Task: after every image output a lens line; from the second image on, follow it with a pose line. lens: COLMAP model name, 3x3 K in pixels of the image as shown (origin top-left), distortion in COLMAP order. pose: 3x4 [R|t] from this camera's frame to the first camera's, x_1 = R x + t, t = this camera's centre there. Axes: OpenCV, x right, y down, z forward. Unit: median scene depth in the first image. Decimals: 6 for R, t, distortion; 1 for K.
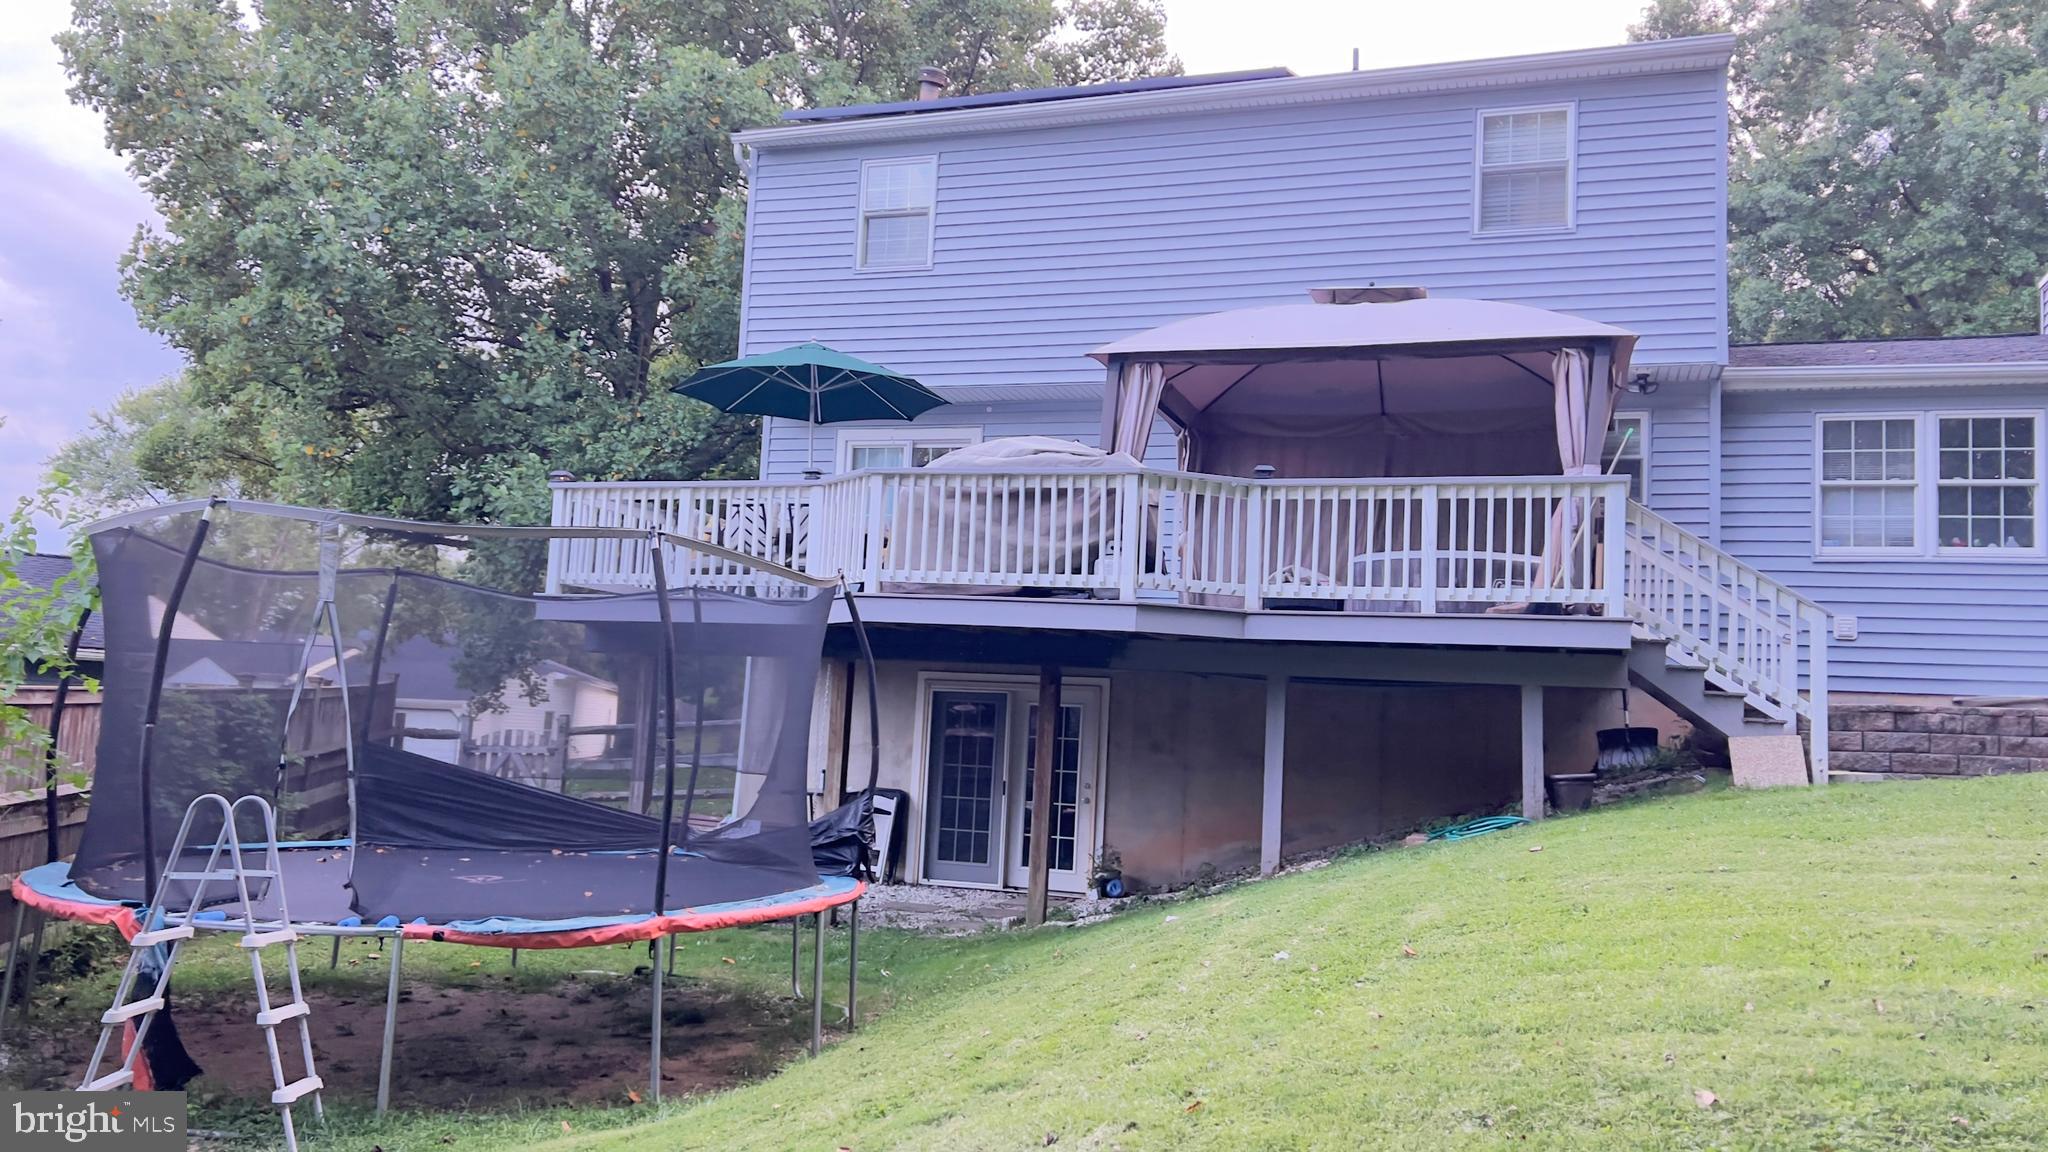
lens RADIAL K [[1510.3, 0, 1010.1], [0, 1510.3, 577.7], [0, 0, 1]] dist [0.058523, -0.079053]
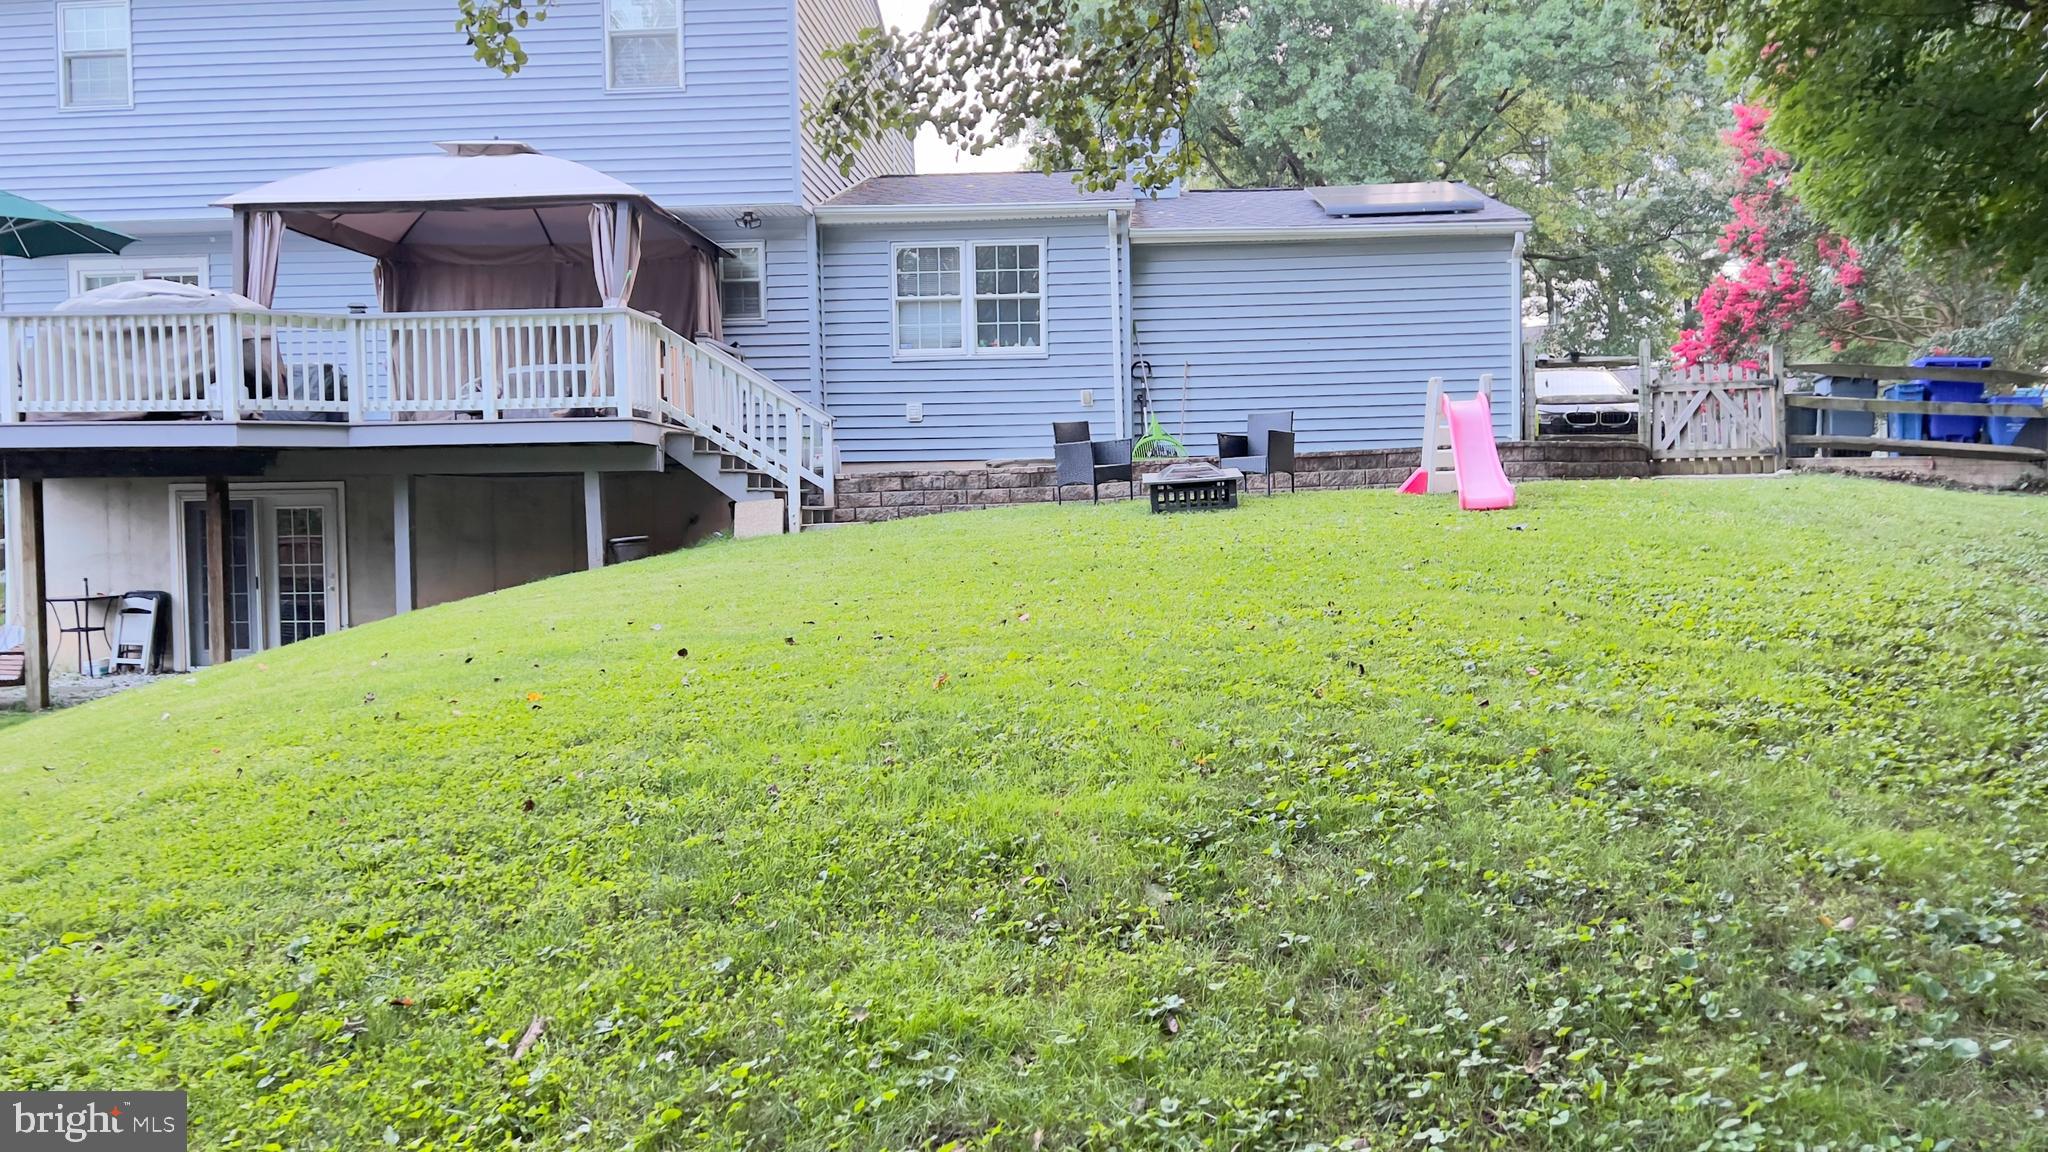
lens RADIAL K [[1510.3, 0, 1010.1], [0, 1510.3, 577.7], [0, 0, 1]] dist [0.058523, -0.079053]
pose [[0.966939, -0.071632, 0.244742, 0.328449], [0.036221, 0.988586, 0.146240, -0.014272], [-0.252424, -0.132540, 0.958496, -0.300634]]
